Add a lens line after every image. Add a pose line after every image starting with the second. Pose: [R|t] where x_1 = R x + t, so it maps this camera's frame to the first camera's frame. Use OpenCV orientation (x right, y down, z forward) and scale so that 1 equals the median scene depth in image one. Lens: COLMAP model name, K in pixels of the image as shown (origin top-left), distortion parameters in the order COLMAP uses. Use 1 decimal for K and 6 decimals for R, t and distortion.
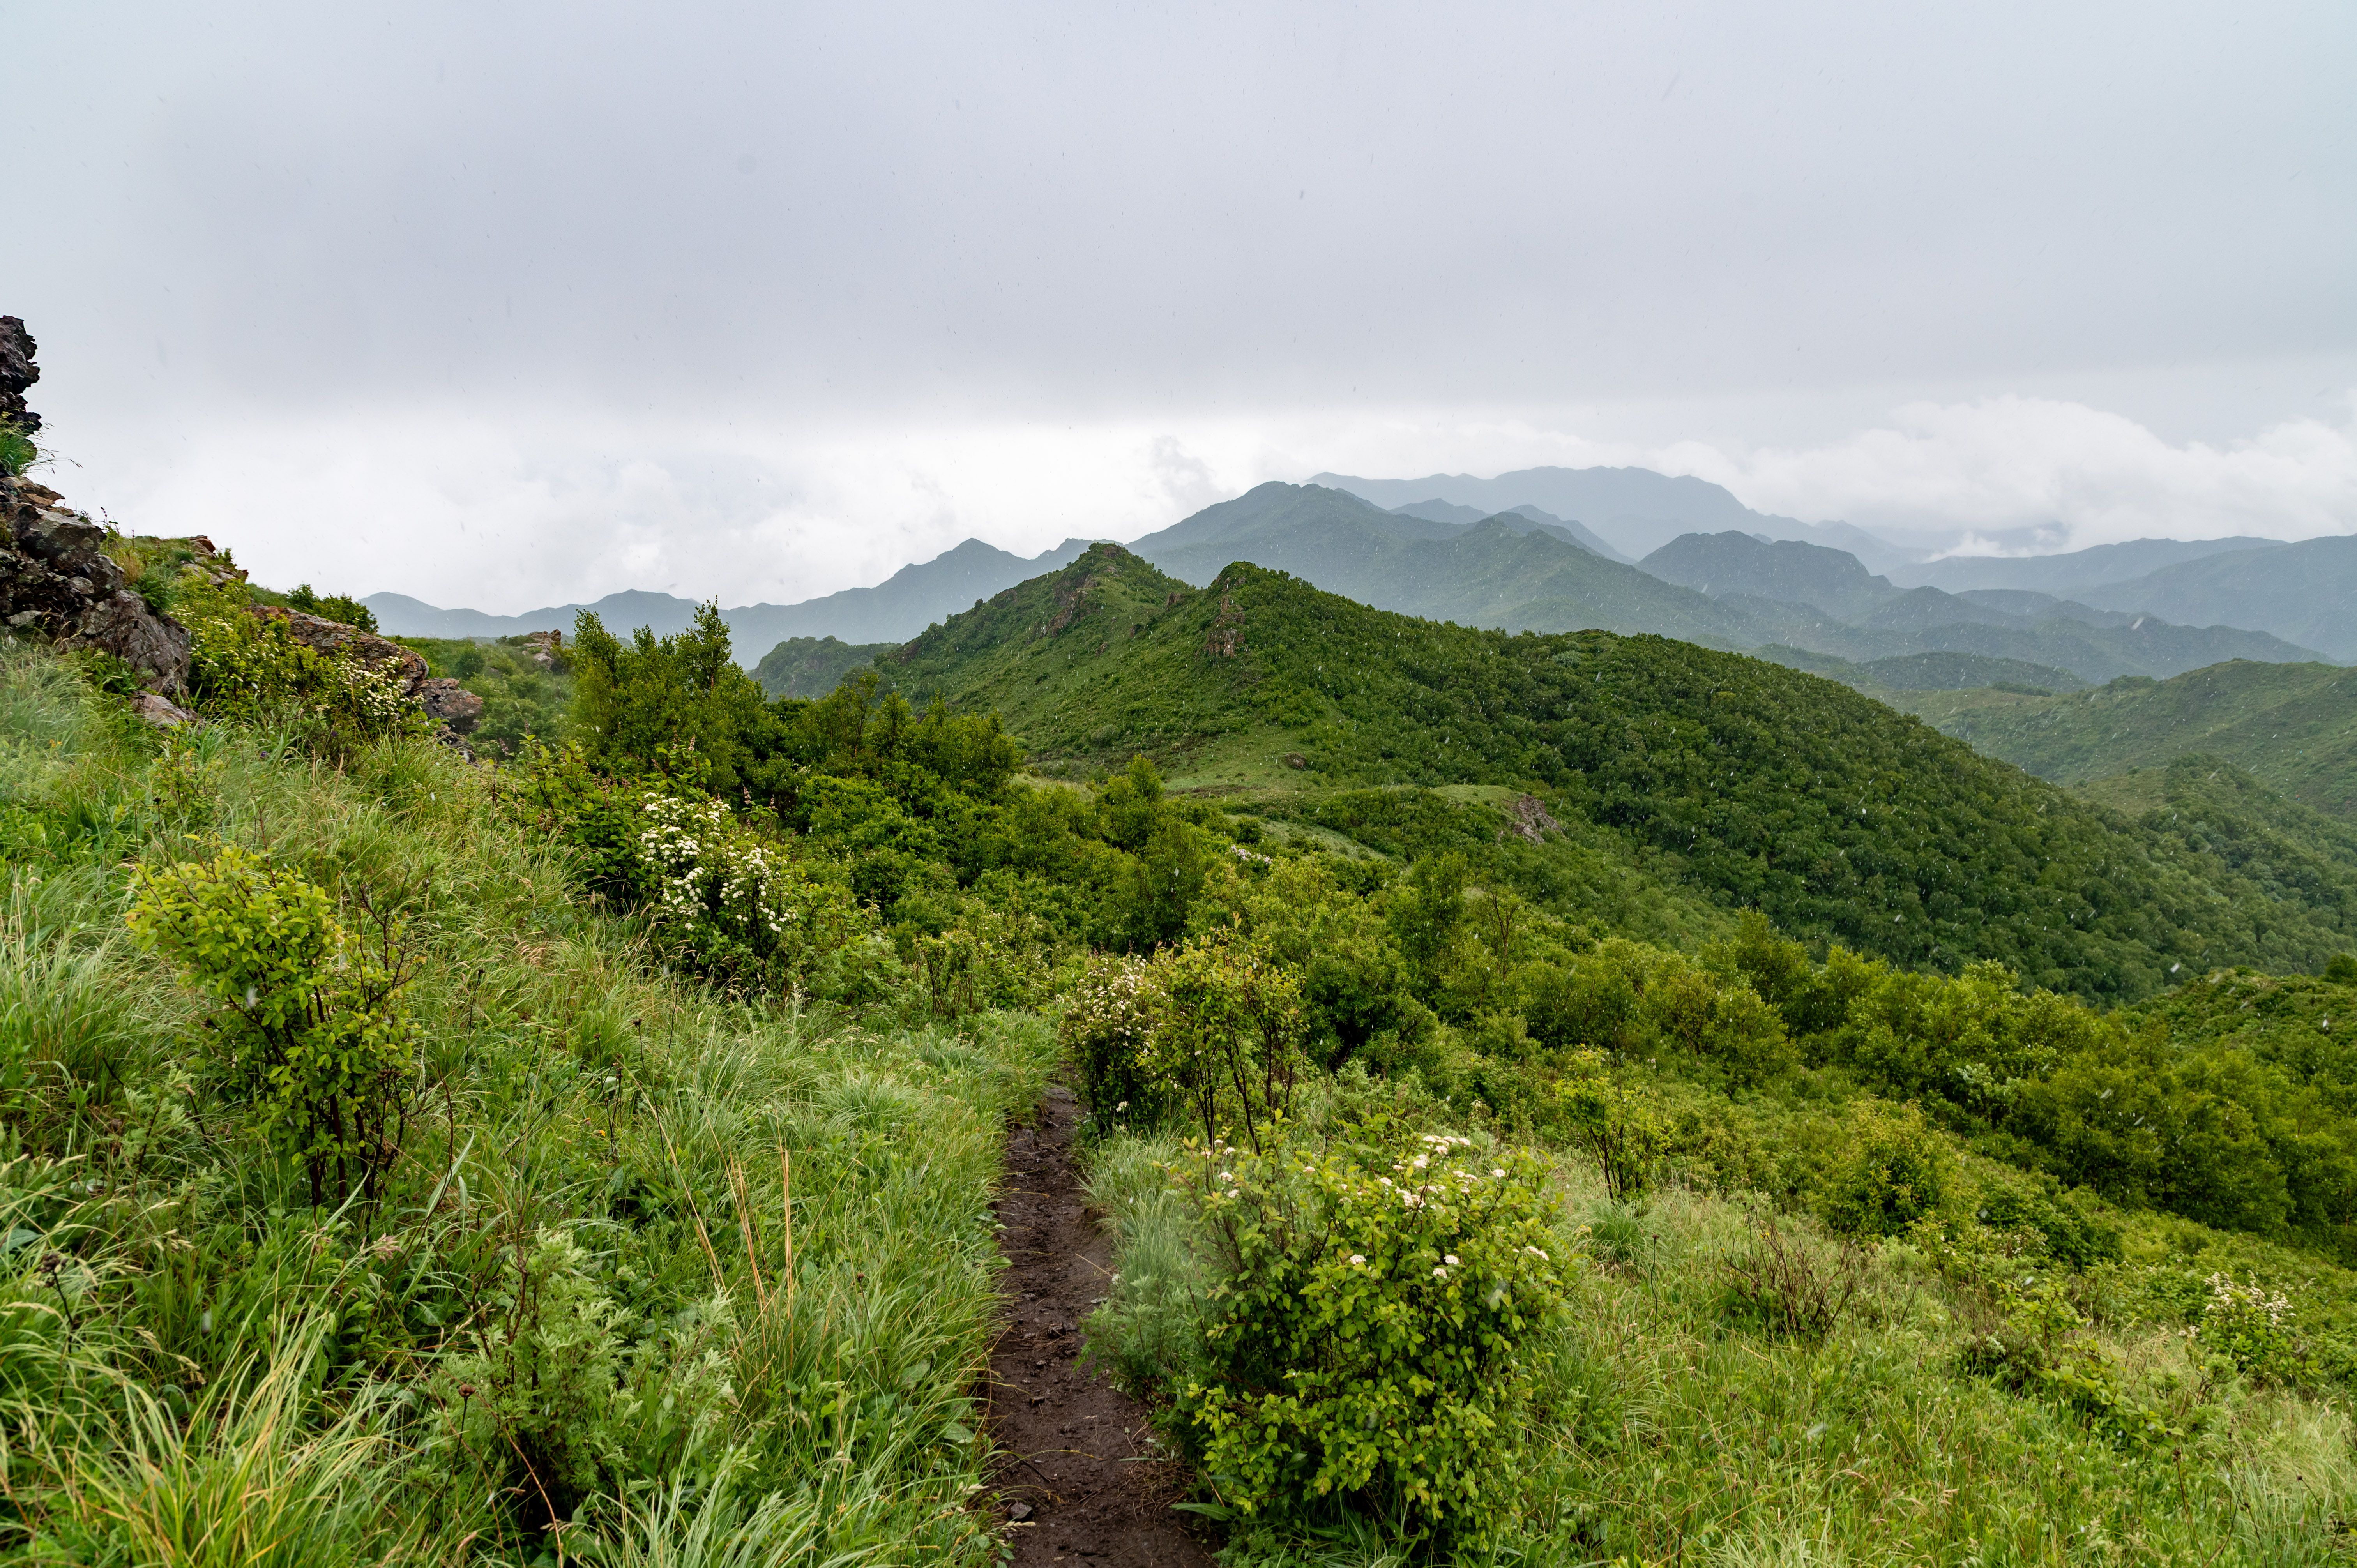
lens RADIAL K [[1625.0, 0, 1178.6], [0, 1625.0, 769.0], [0, 0, 1]] dist [0.015969, -0.002962]
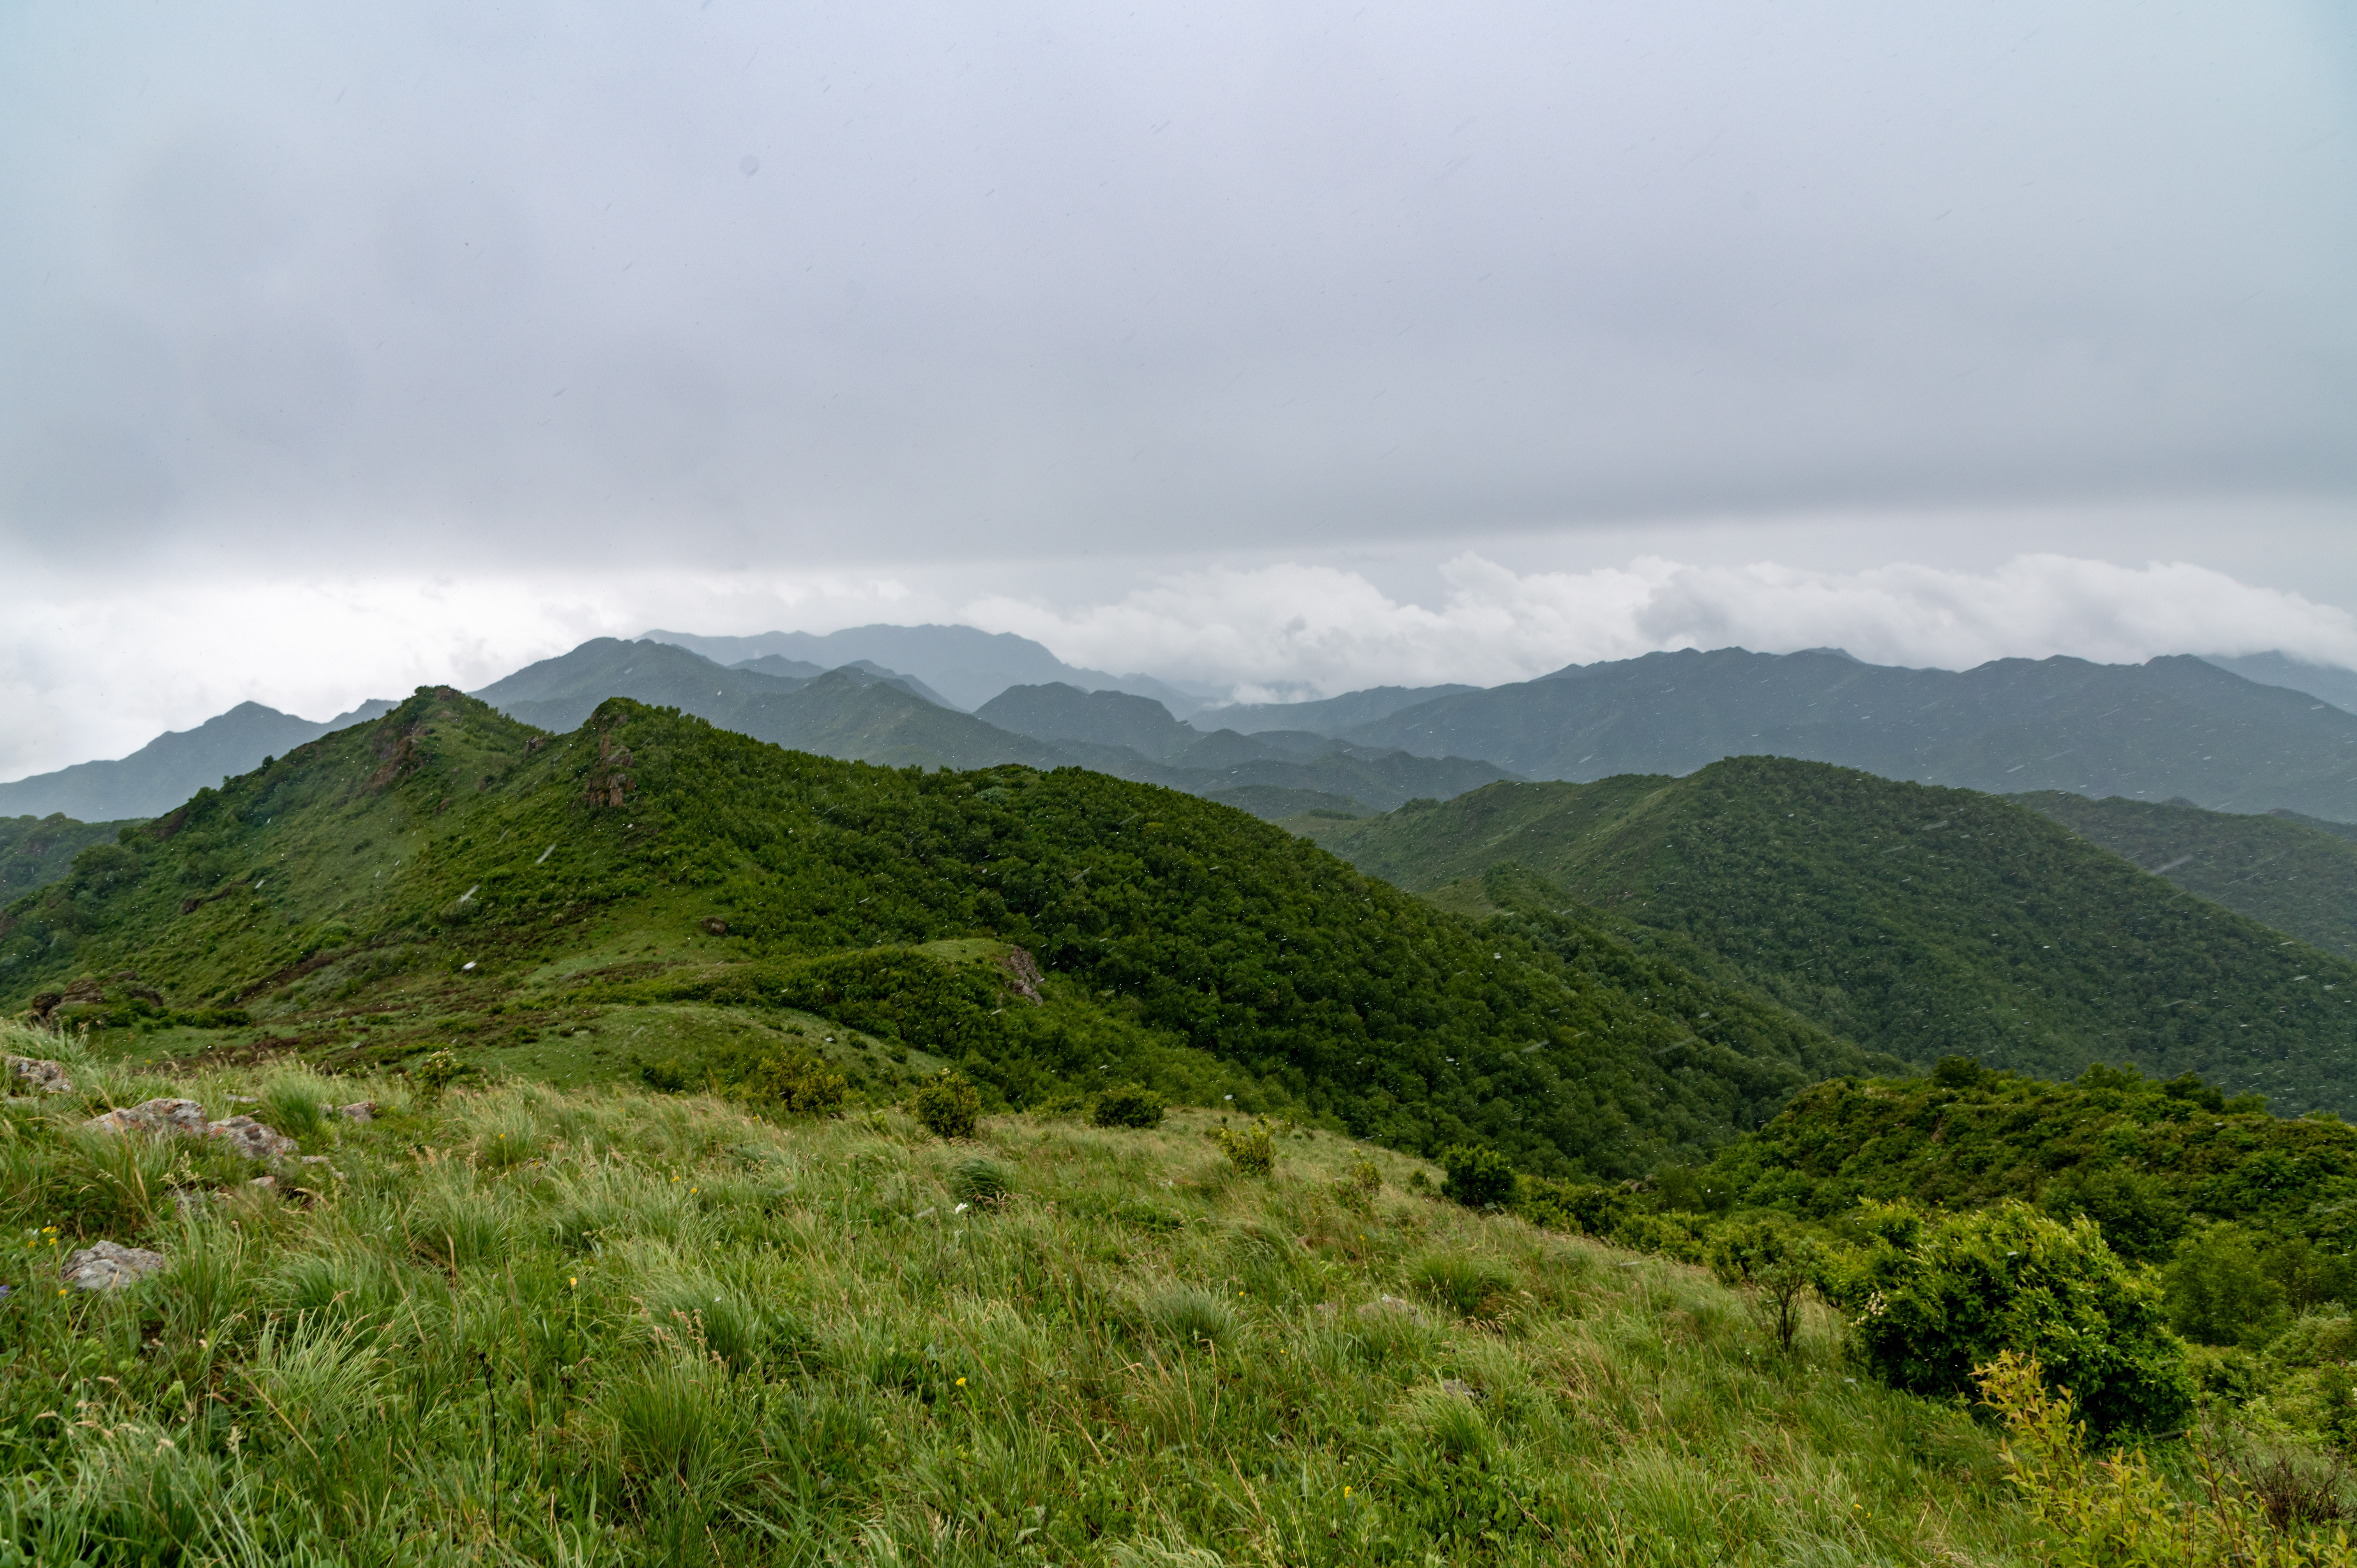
lens RADIAL K [[1585.1, 0, 1145.5], [0, 1585.1, 787.6], [0, 0, 1]] dist [0.030749, -0.023503]
pose [[0.926180, -0.038007, 0.375161, -0.025973], [0.068708, 0.995262, -0.068795, -0.004261], [-0.370769, 0.089493, 0.924403, 0.153003]]
